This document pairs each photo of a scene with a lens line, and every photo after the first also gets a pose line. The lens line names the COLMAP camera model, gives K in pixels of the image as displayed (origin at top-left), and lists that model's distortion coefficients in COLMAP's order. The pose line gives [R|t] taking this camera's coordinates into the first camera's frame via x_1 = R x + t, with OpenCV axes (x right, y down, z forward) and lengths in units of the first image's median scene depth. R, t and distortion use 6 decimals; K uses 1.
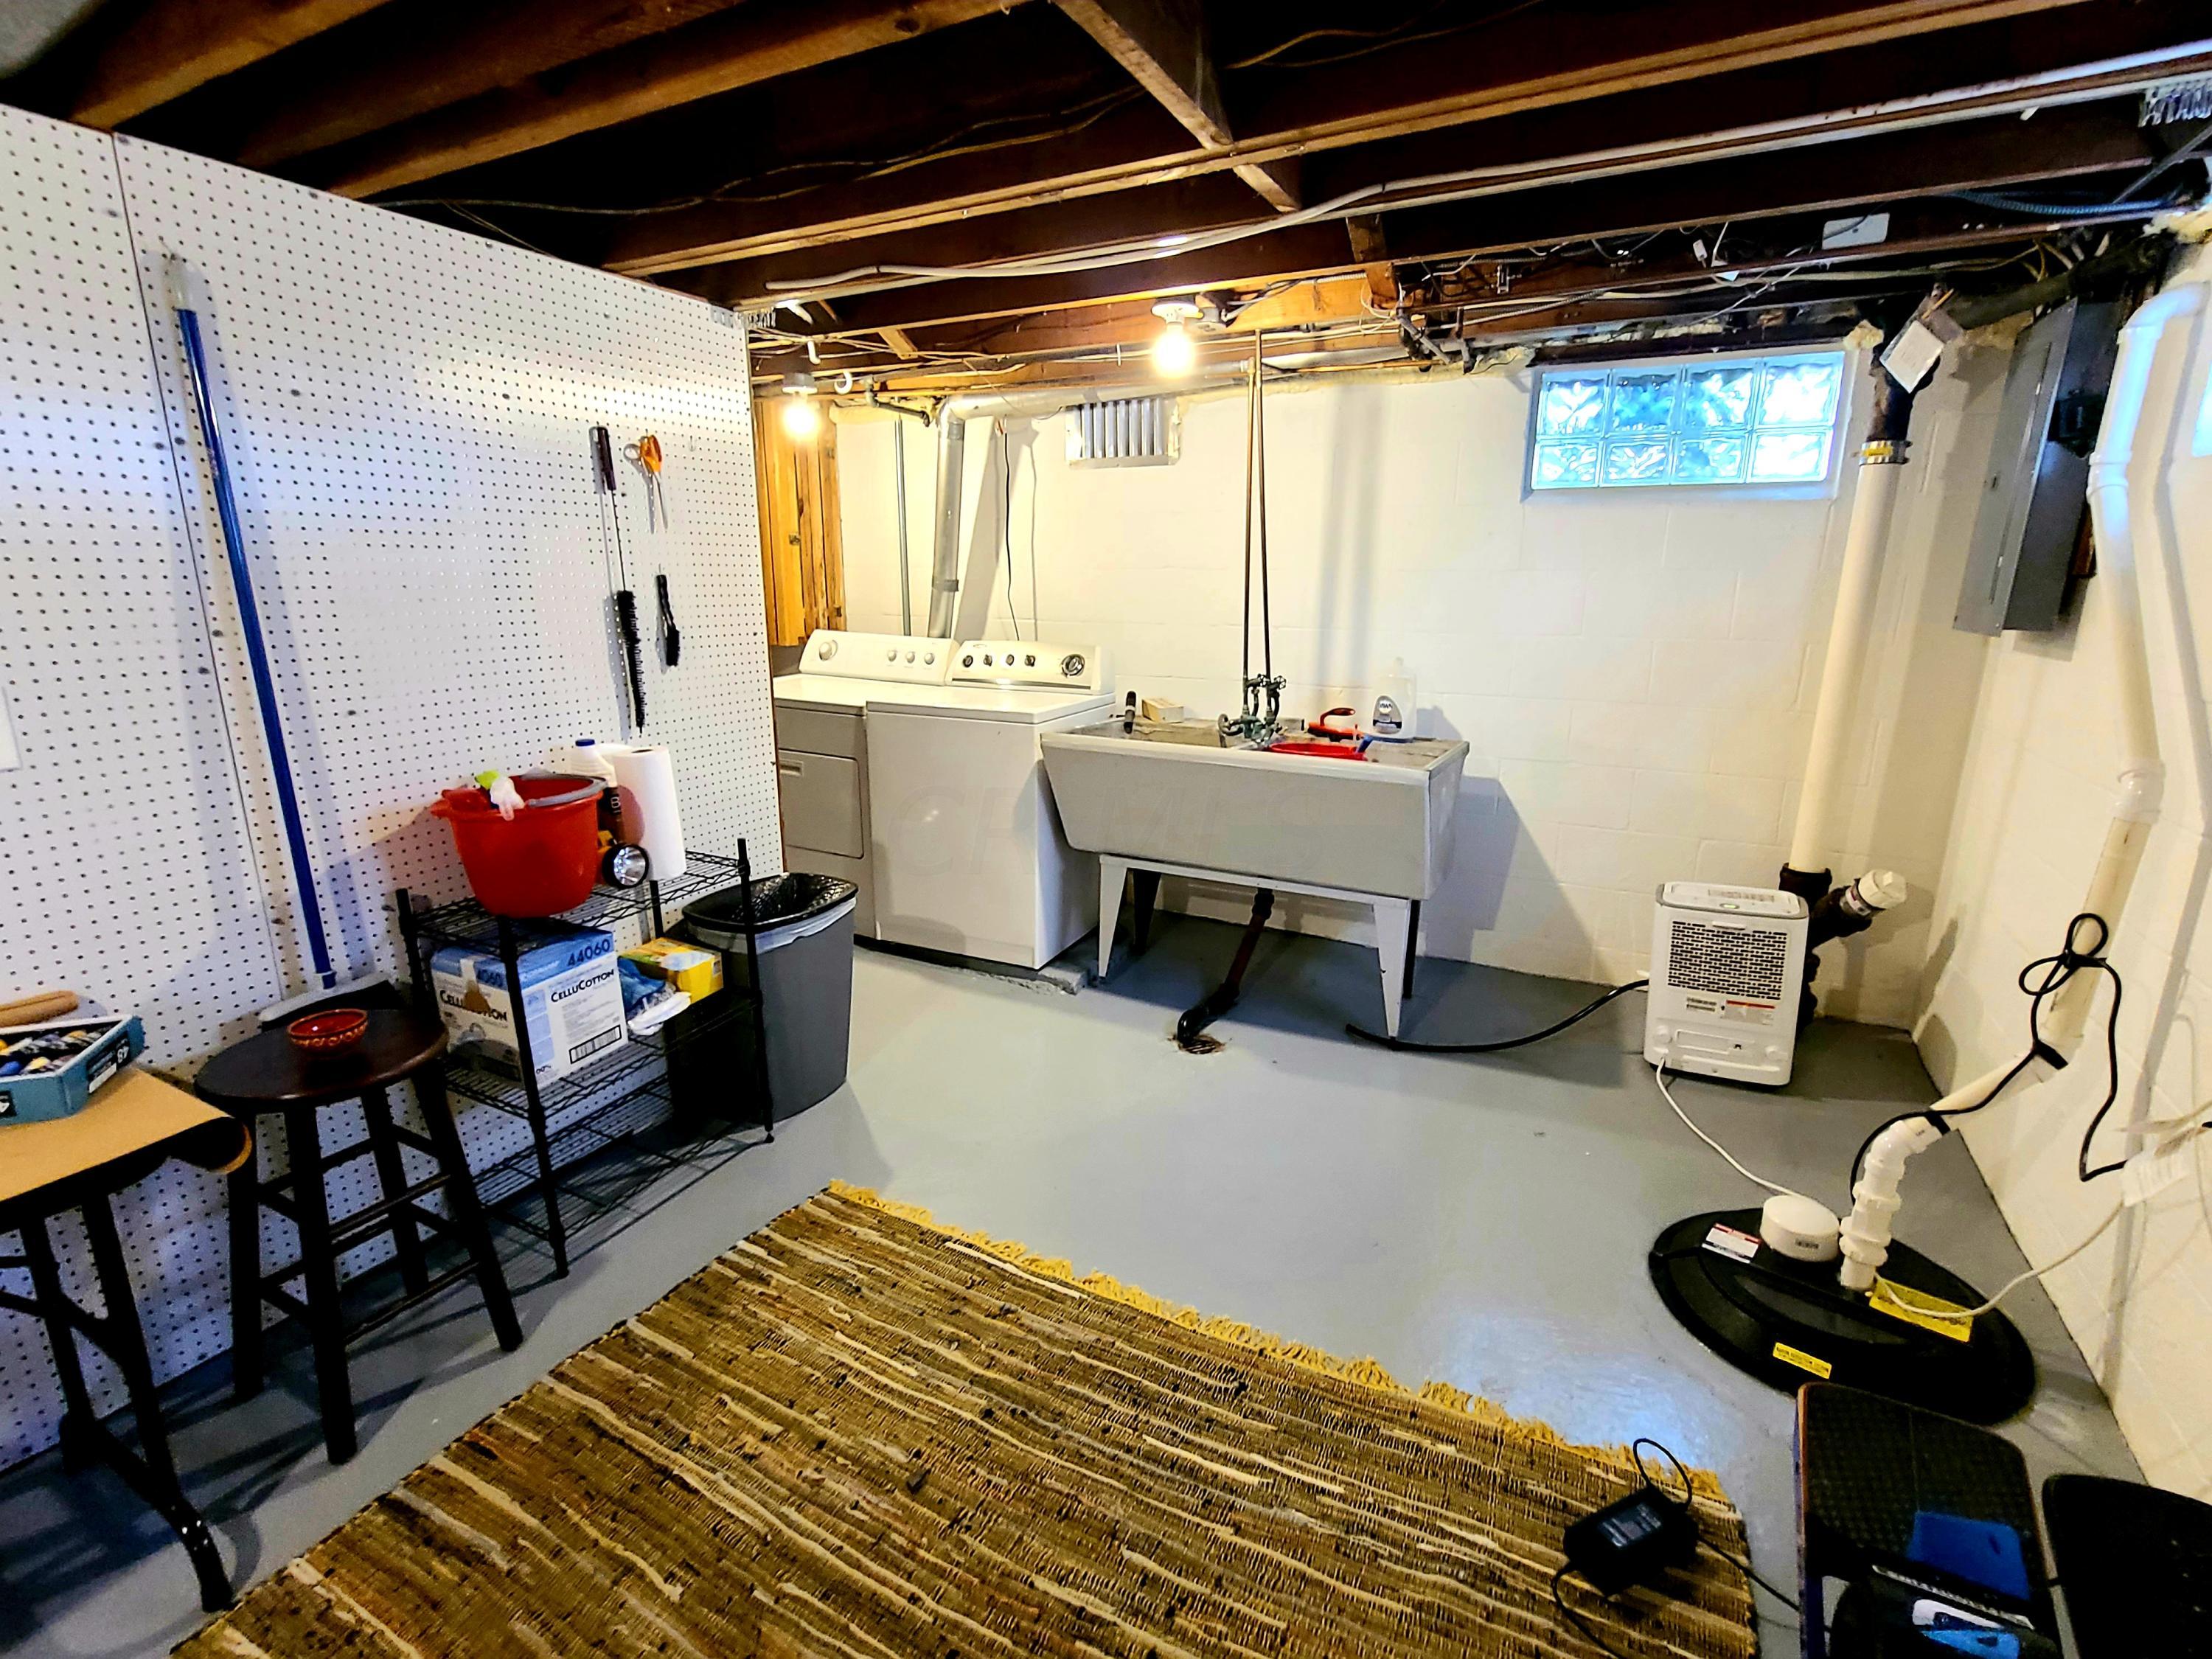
lens RADIAL K [[1004.1, 0, 1107.7], [0, 1004.1, 822.9], [0, 0, 1]] dist [-0.001789, 0.000723]
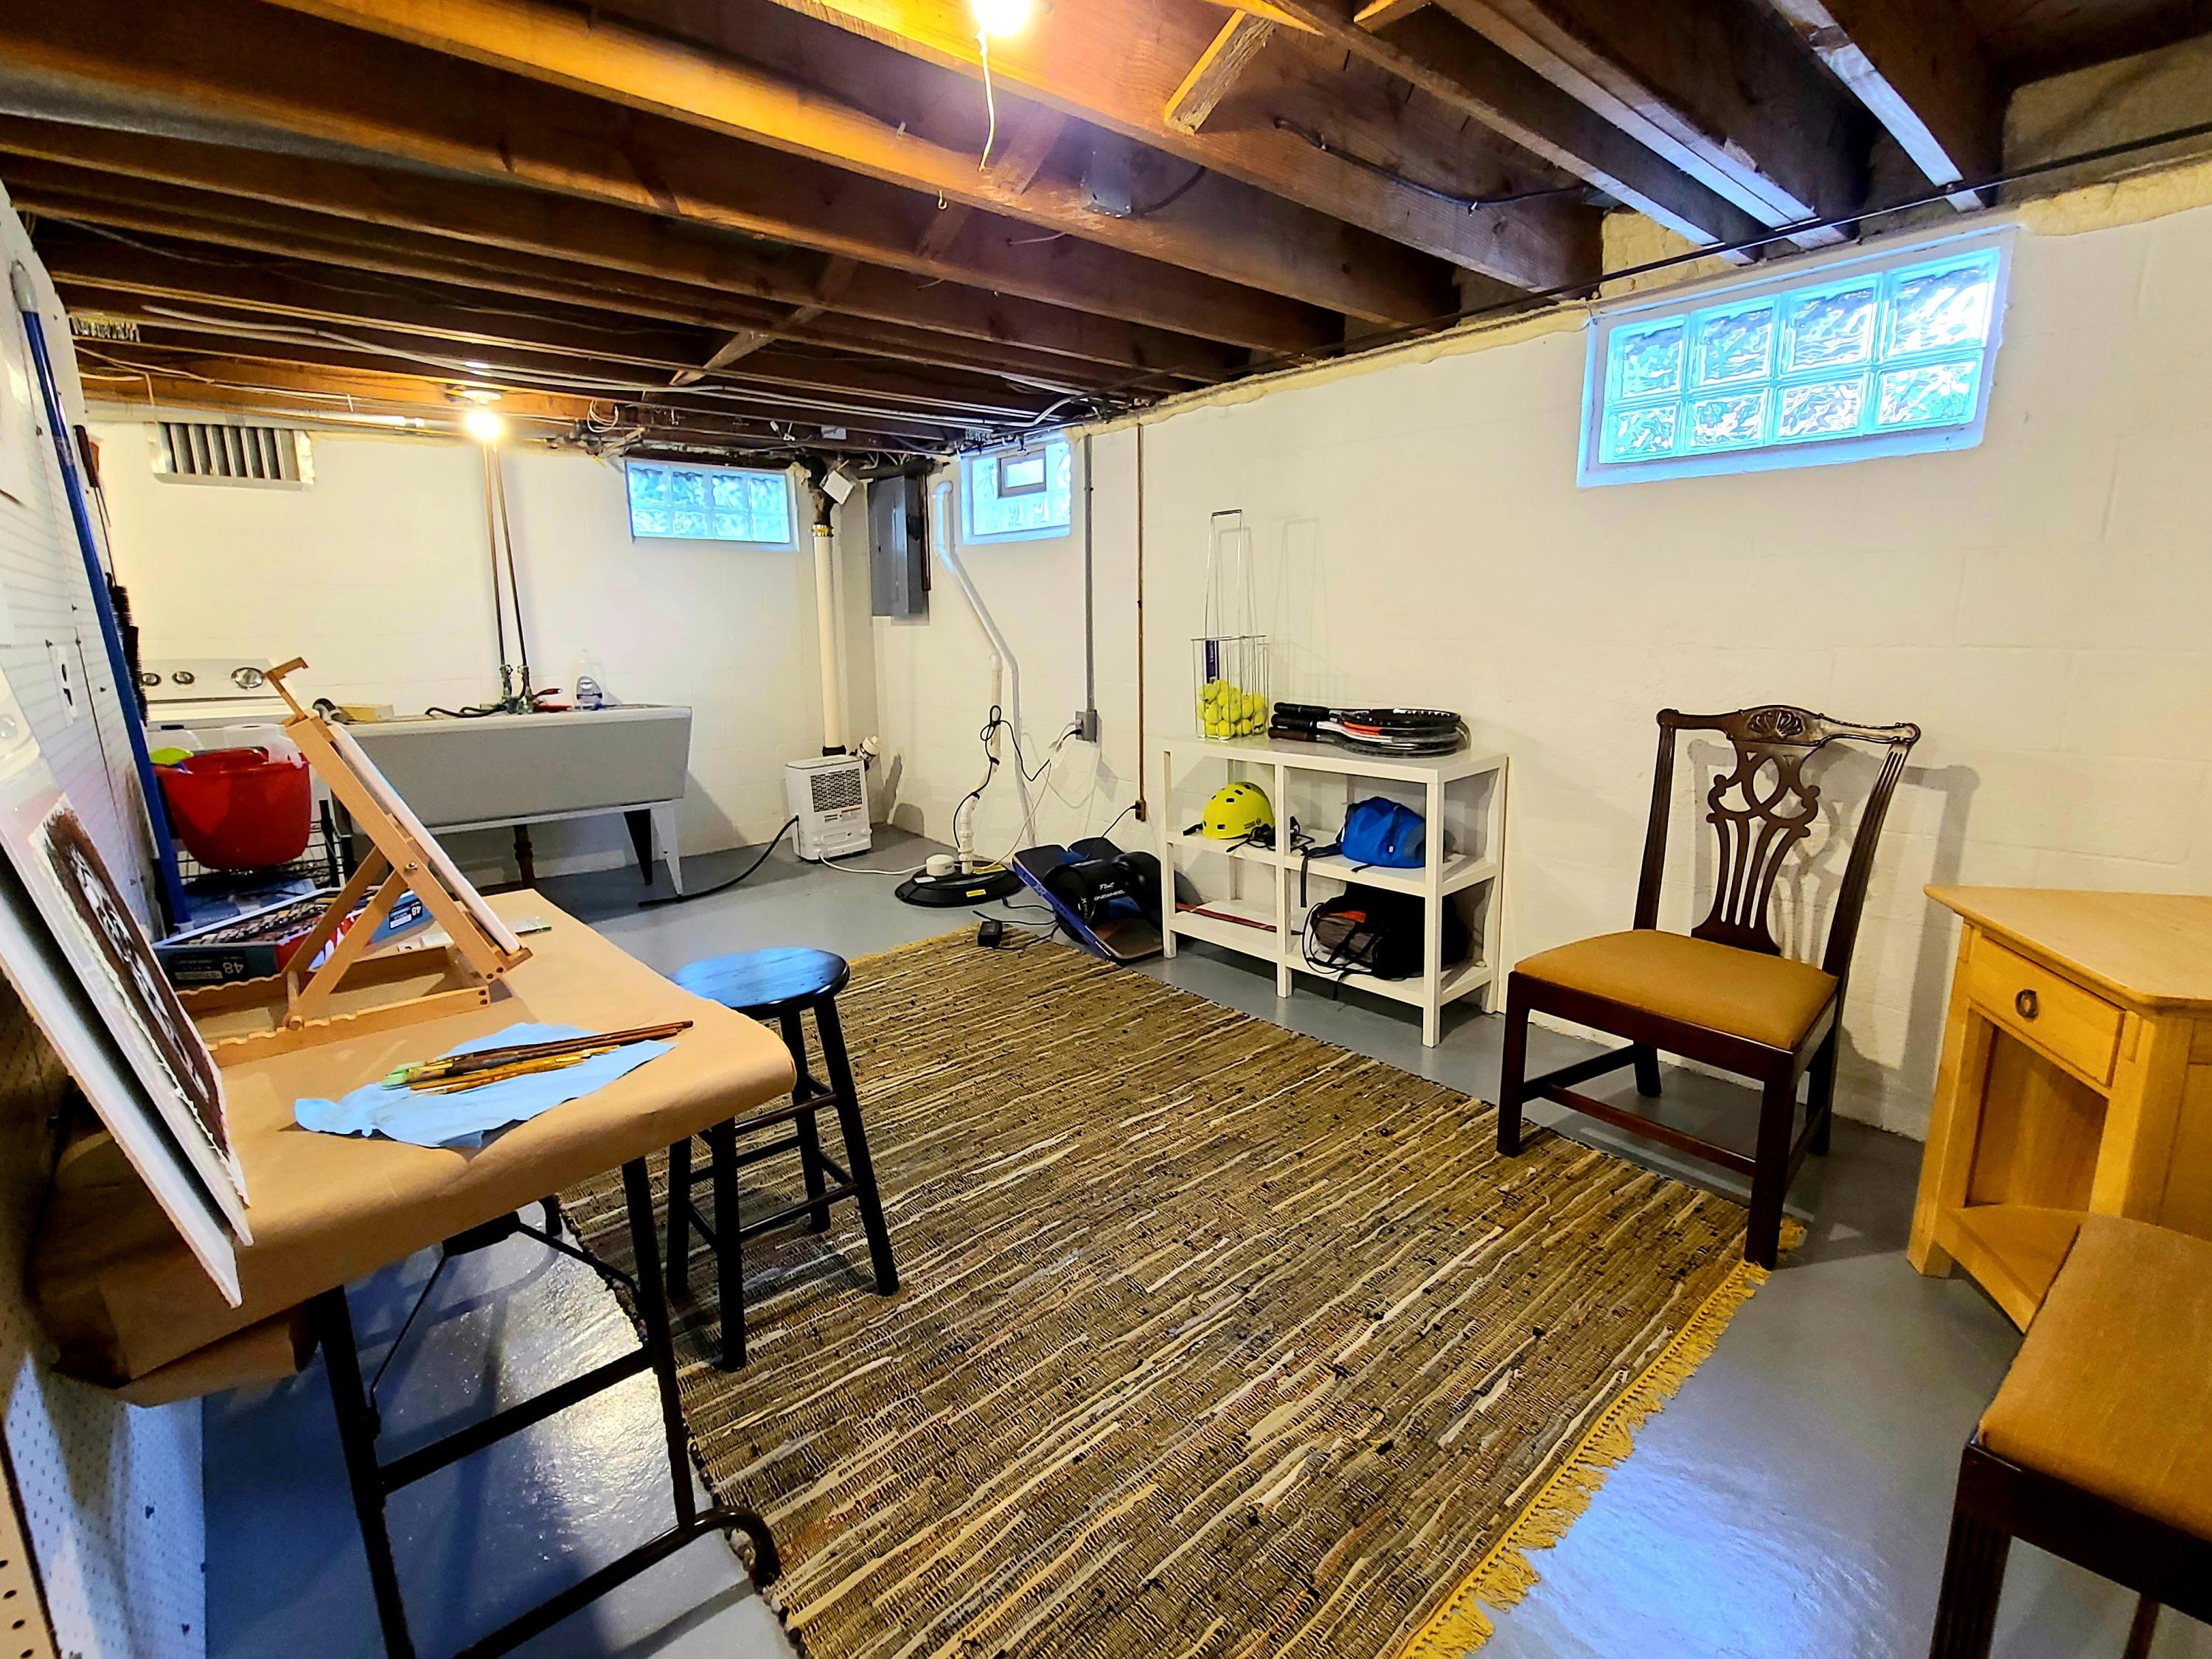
lens RADIAL K [[1004.1, 0, 1110.2], [0, 1004.1, 816.4], [0, 0, 1]] dist [-0.001789, 0.000723]
pose [[0.378662, -0.188067, 0.906226, -0.906204], [0.233137, 0.966947, 0.103253, 0.106846], [-0.895691, 0.172177, 0.409991, -0.233338]]
